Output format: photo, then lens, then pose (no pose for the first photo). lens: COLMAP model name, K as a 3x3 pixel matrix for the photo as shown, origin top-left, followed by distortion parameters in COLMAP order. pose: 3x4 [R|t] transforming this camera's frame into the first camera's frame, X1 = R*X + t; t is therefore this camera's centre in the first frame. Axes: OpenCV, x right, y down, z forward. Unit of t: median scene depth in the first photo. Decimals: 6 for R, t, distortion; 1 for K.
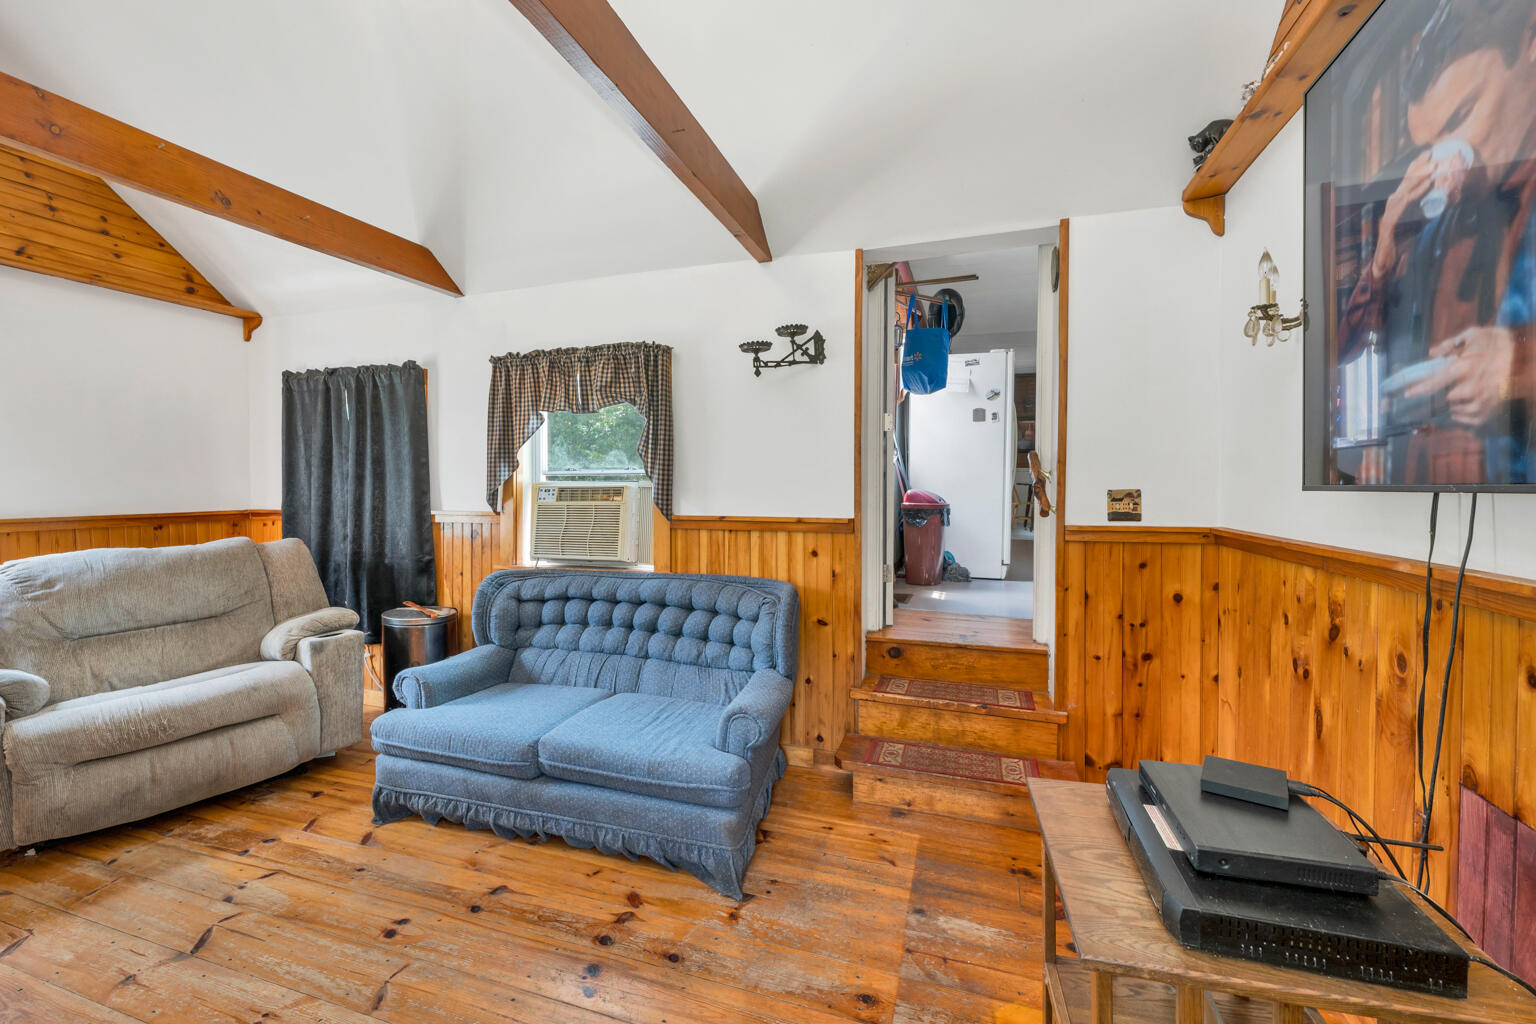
lens RADIAL K [[636.7, 0, 766.7], [0, 636.7, 506.7], [0, 0, 1]] dist [0.000403, 0.000078]
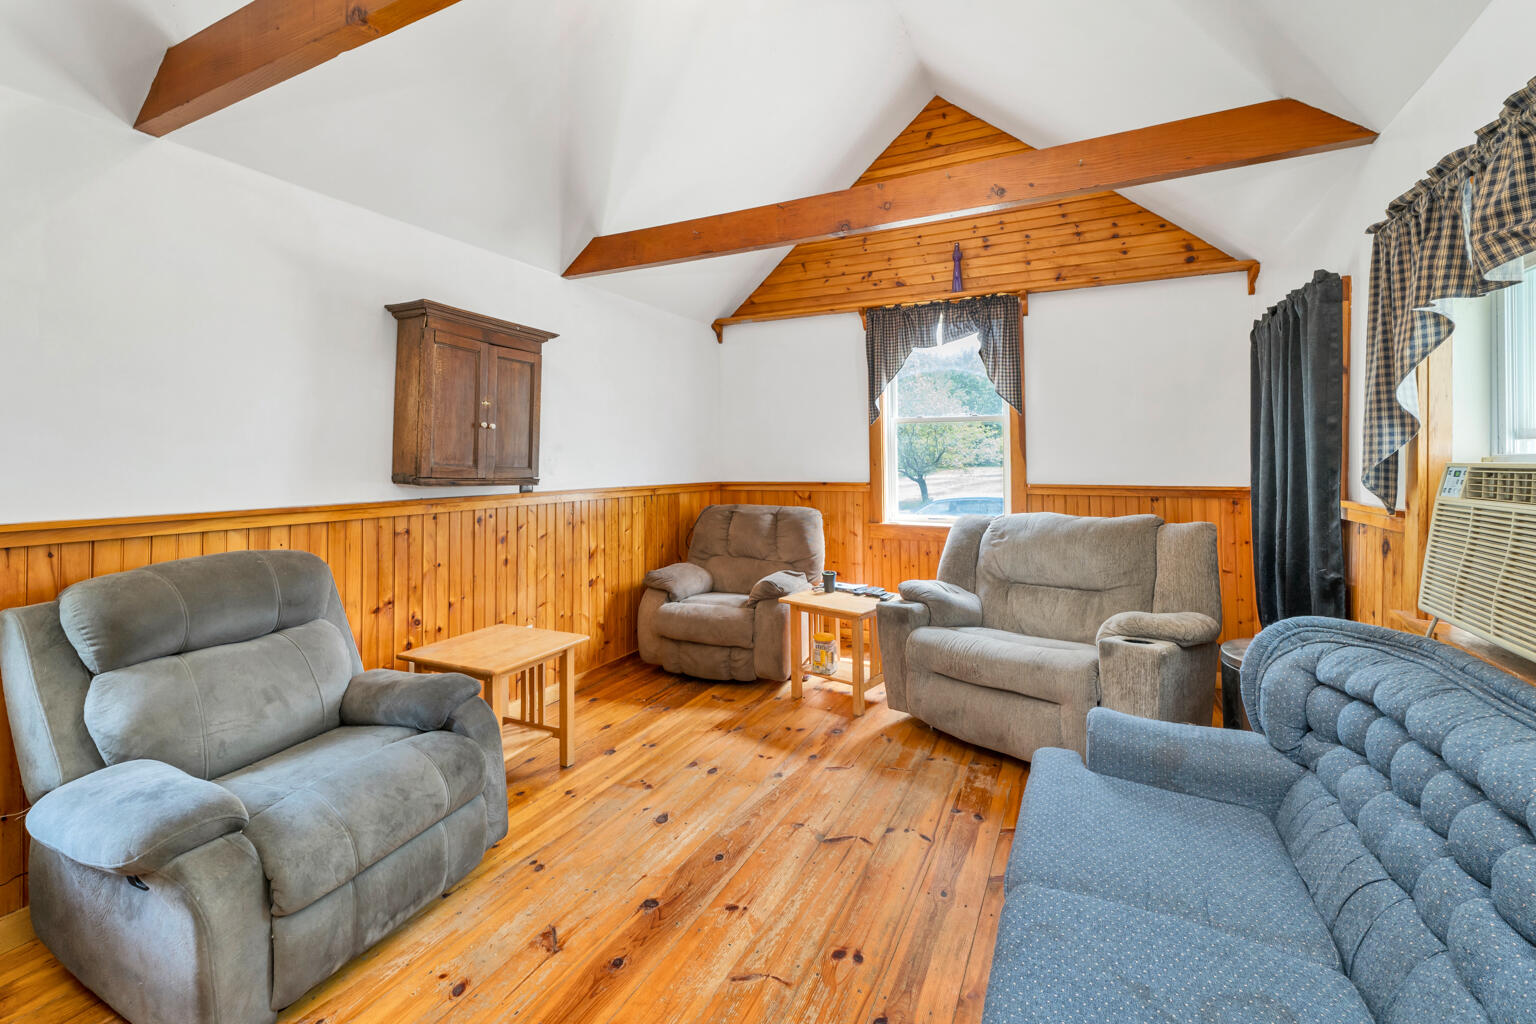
lens RADIAL K [[651.2, 0, 766.0], [0, 651.2, 450.3], [0, 0, 1]] dist [0.000455, 0.000030]
pose [[-0.145777, -0.009116, -0.989275, 0.238803], [-0.032437, 0.999464, -0.004430, -0.028245], [0.988786, 0.031444, -0.145995, 0.685019]]
